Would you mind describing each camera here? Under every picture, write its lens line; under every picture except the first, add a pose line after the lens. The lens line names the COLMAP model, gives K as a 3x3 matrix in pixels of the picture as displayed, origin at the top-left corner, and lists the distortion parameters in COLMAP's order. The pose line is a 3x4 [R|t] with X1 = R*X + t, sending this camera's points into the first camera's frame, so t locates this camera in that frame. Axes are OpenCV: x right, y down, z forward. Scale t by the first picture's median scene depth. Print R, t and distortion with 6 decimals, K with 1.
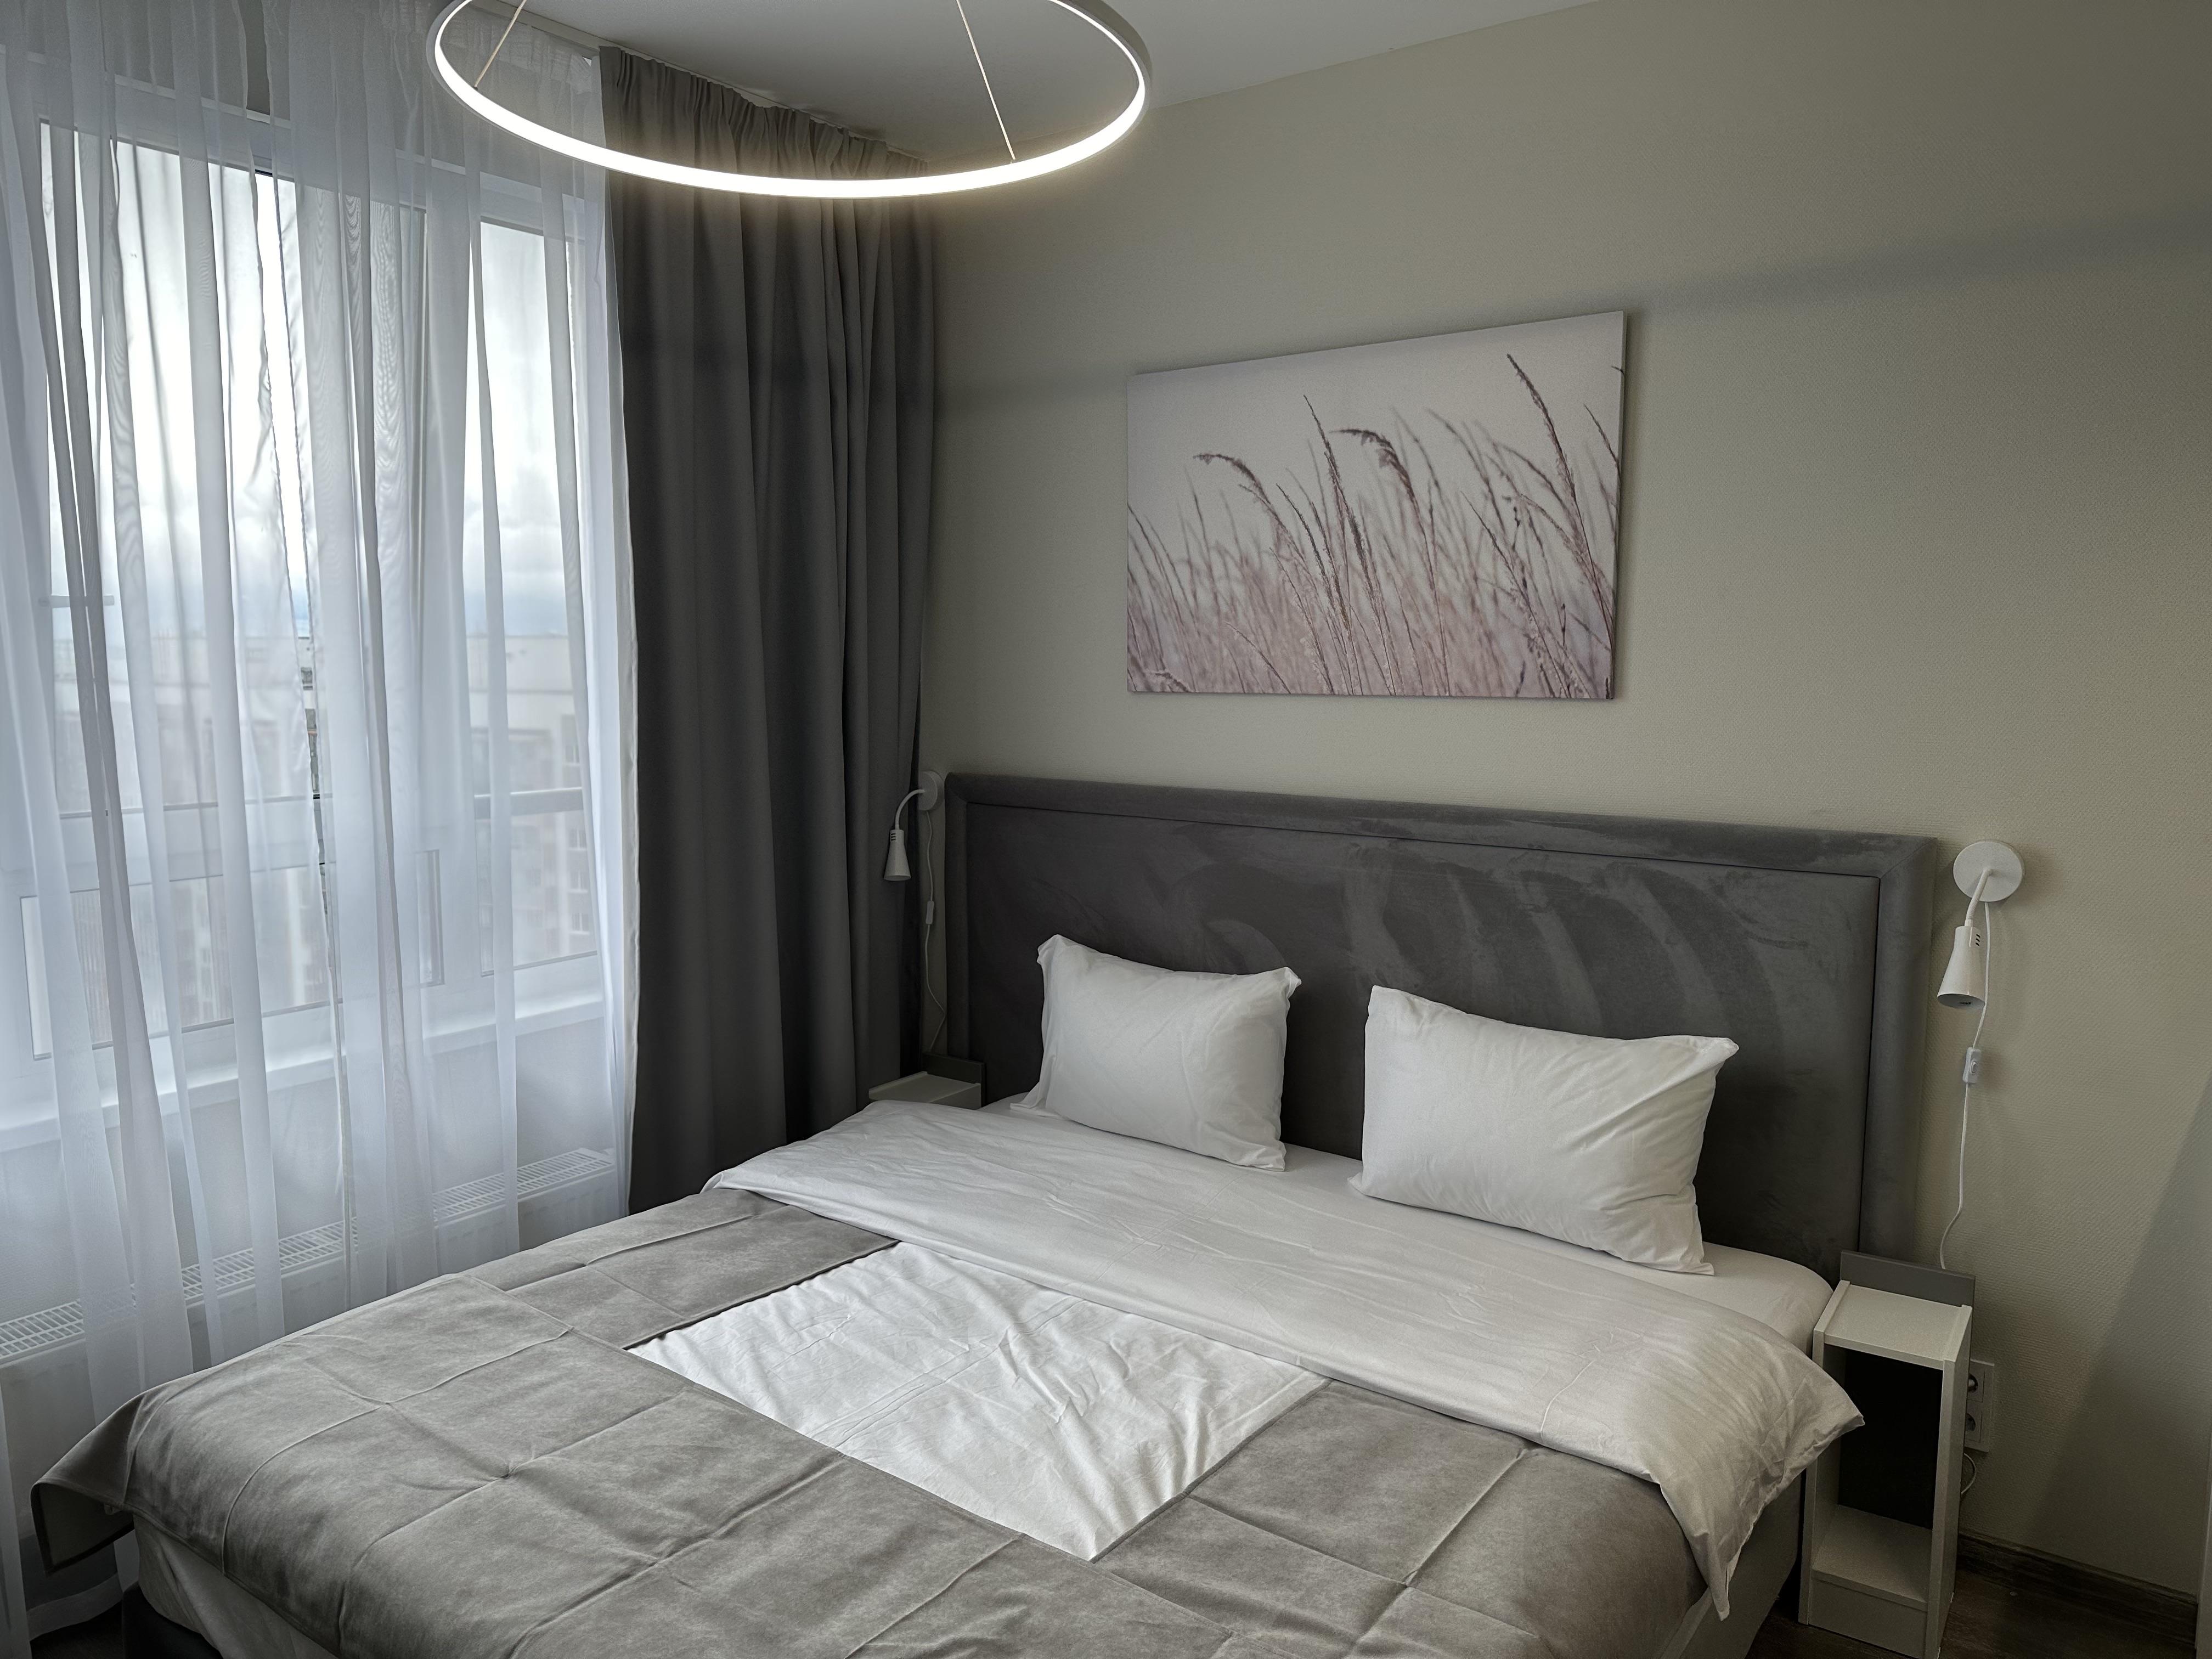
lens RADIAL K [[1540.0, 0, 1100.2], [0, 1540.0, 827.5], [0, 0, 1]] dist [0.142901, -0.233014]
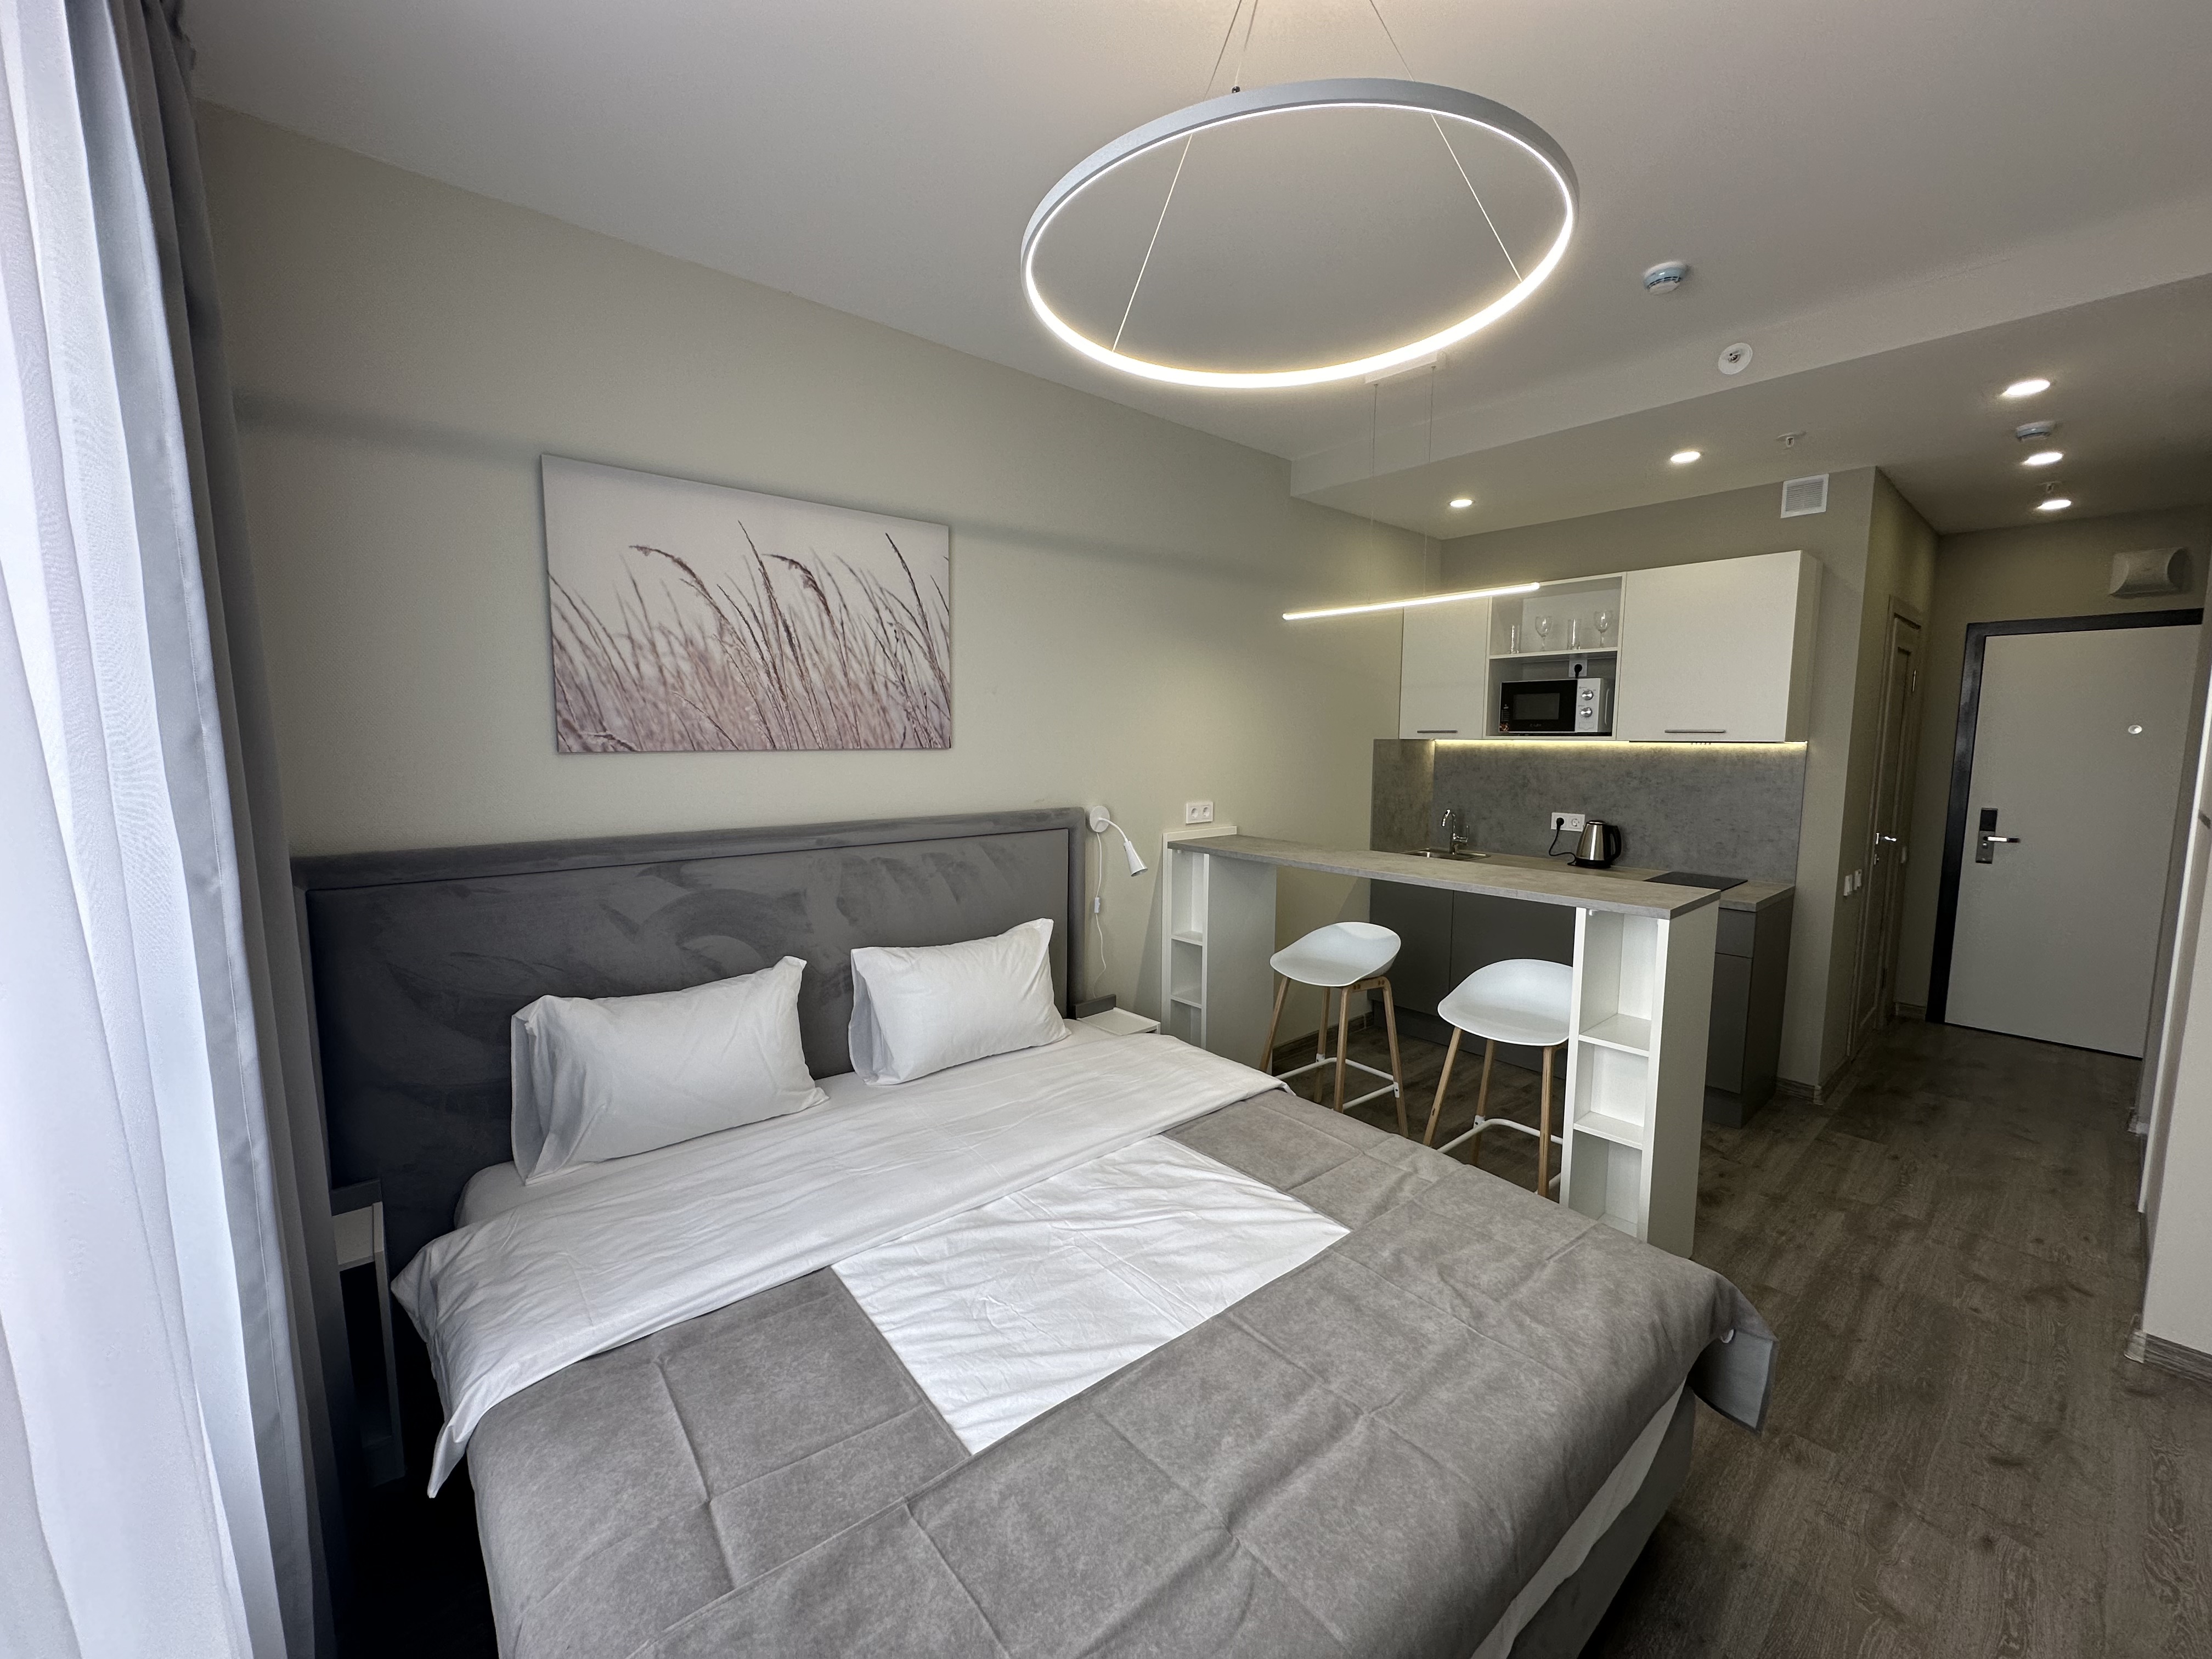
lens RADIAL K [[881.1, 0, 1106.0], [0, 881.1, 829.5], [0, 0, 1]] dist [-0.001068, 0.000036]
pose [[0.221310, -0.102425, 0.969810, -0.566909], [0.112976, 0.990466, 0.078825, -0.047598], [-0.968637, 0.092121, 0.230772, 0.582496]]
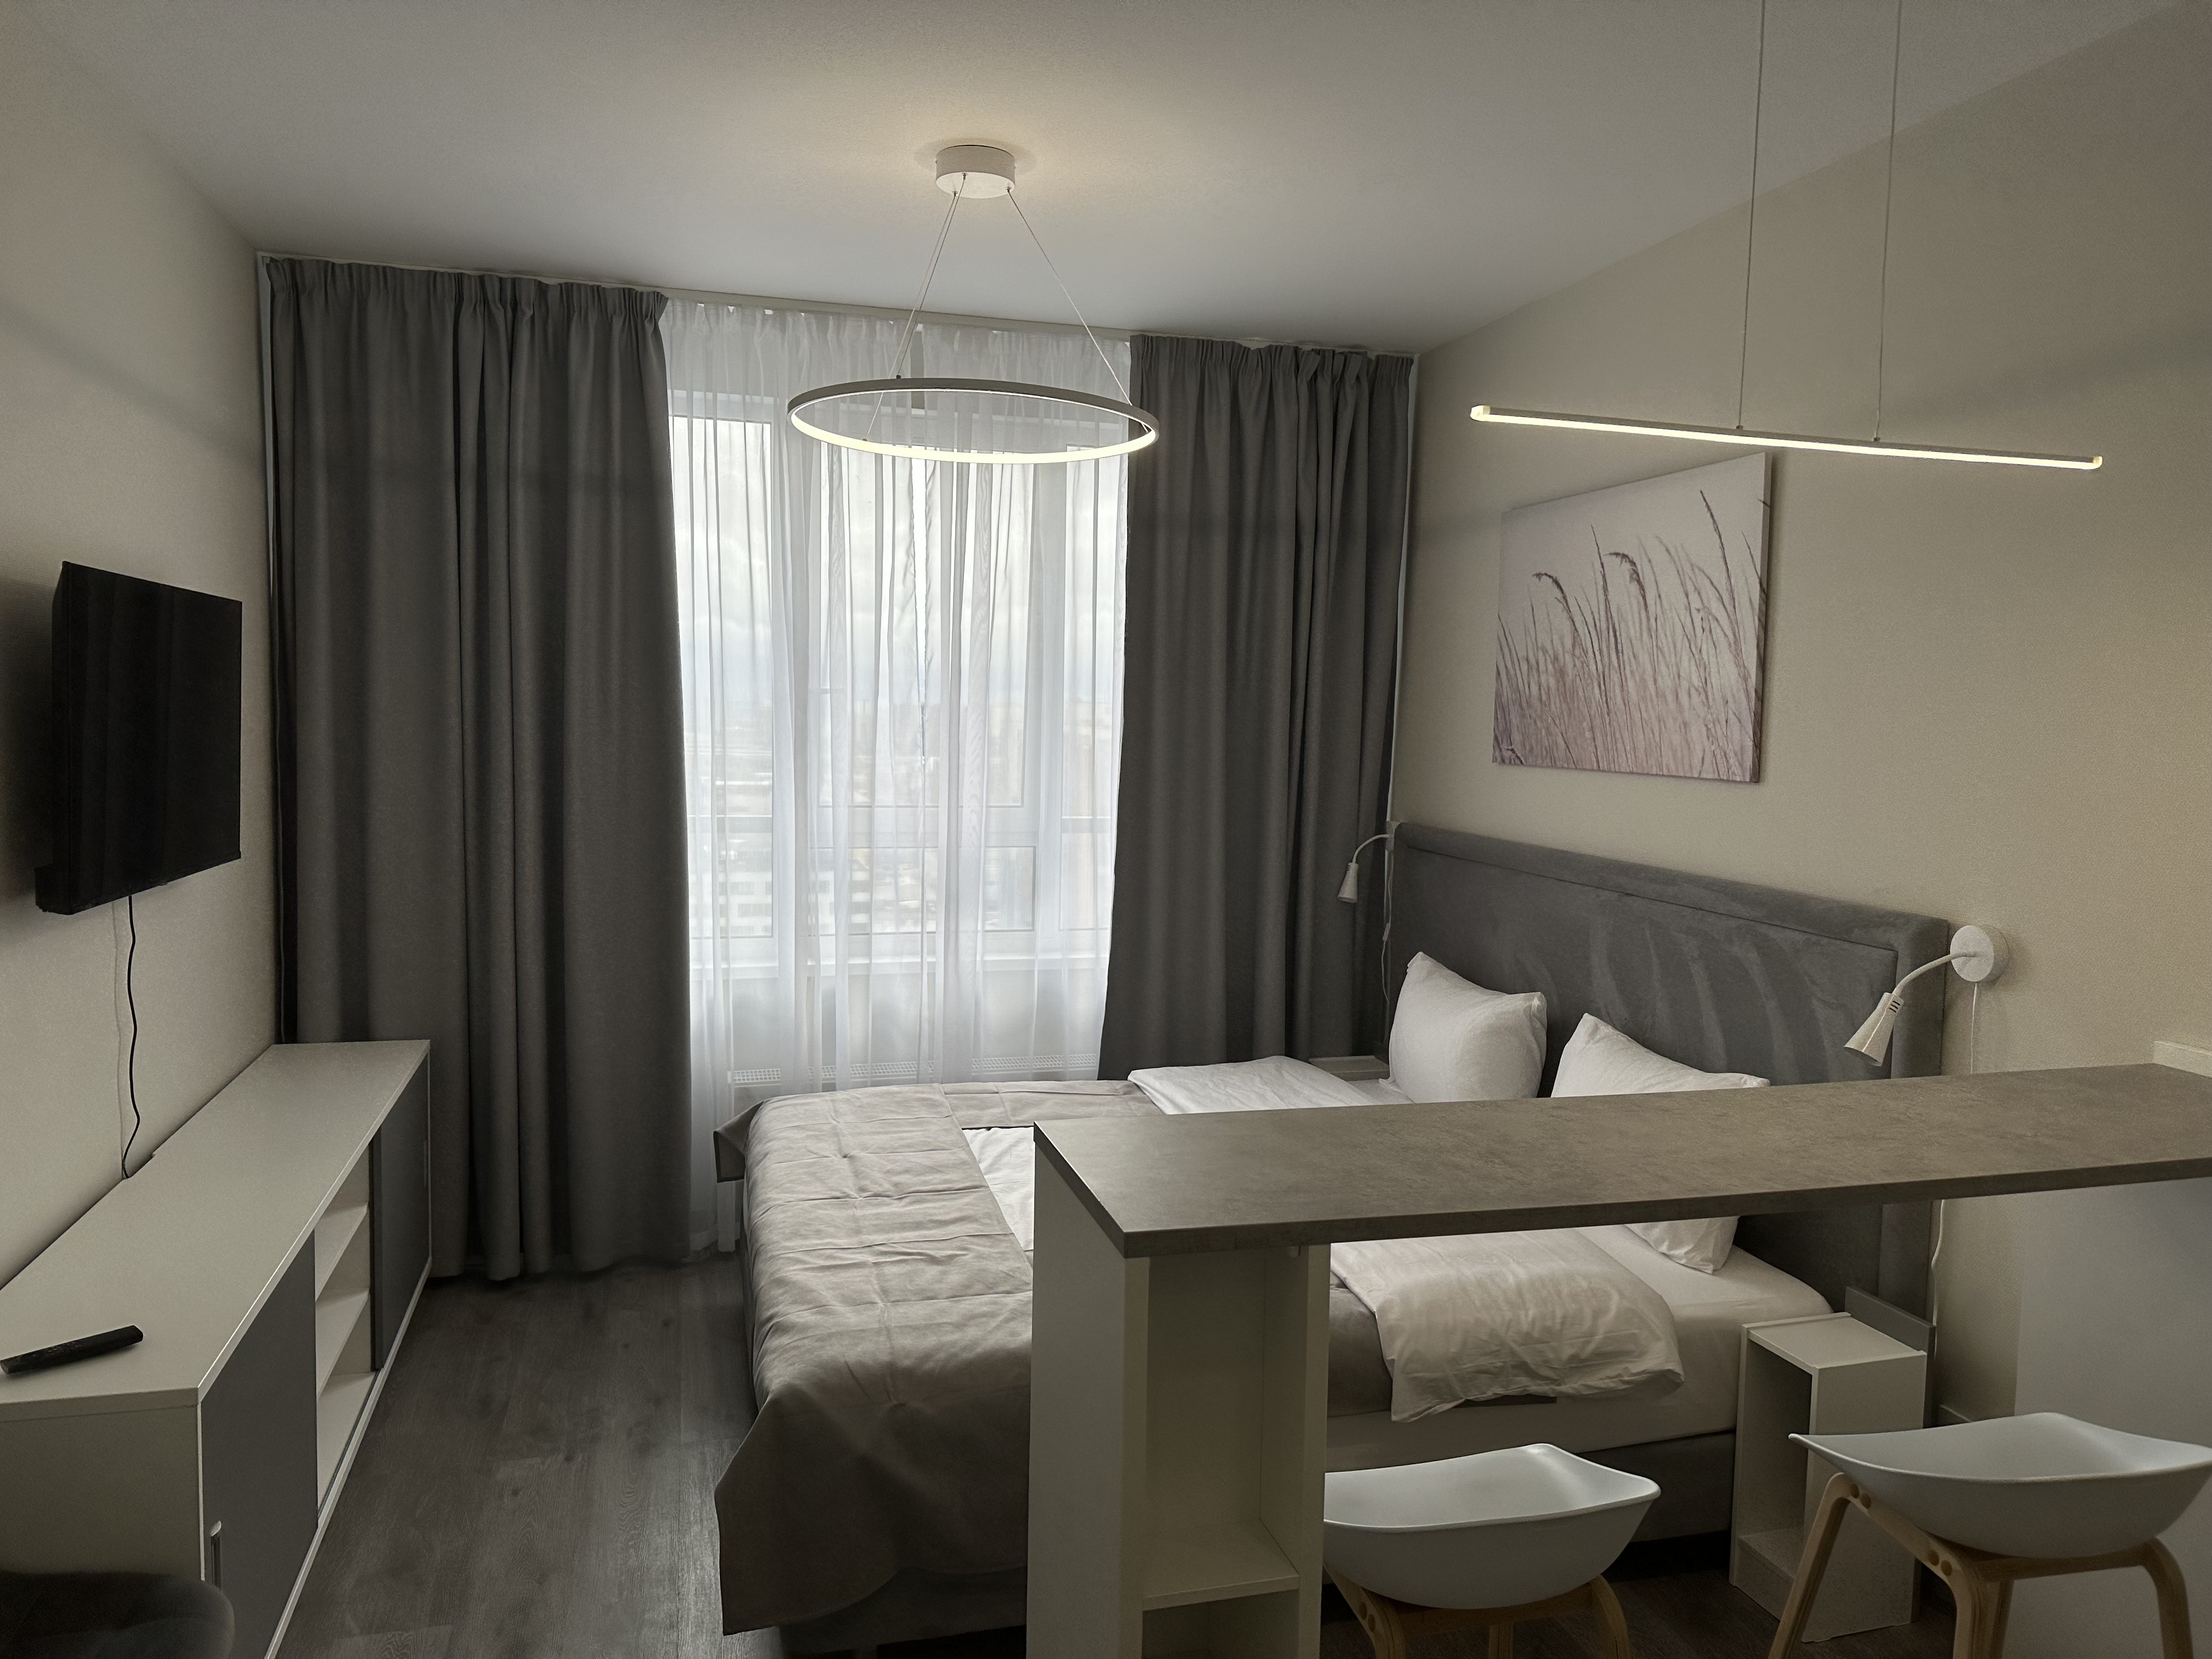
lens RADIAL K [[1533.7, 0, 1113.6], [0, 1533.7, 836.7], [0, 0, 1]] dist [0.106123, -0.151716]
pose [[0.782525, 0.068406, -0.618850, 0.635870], [-0.092480, 0.995691, -0.006879, 0.008715], [0.615713, 0.062615, 0.785479, -0.178520]]
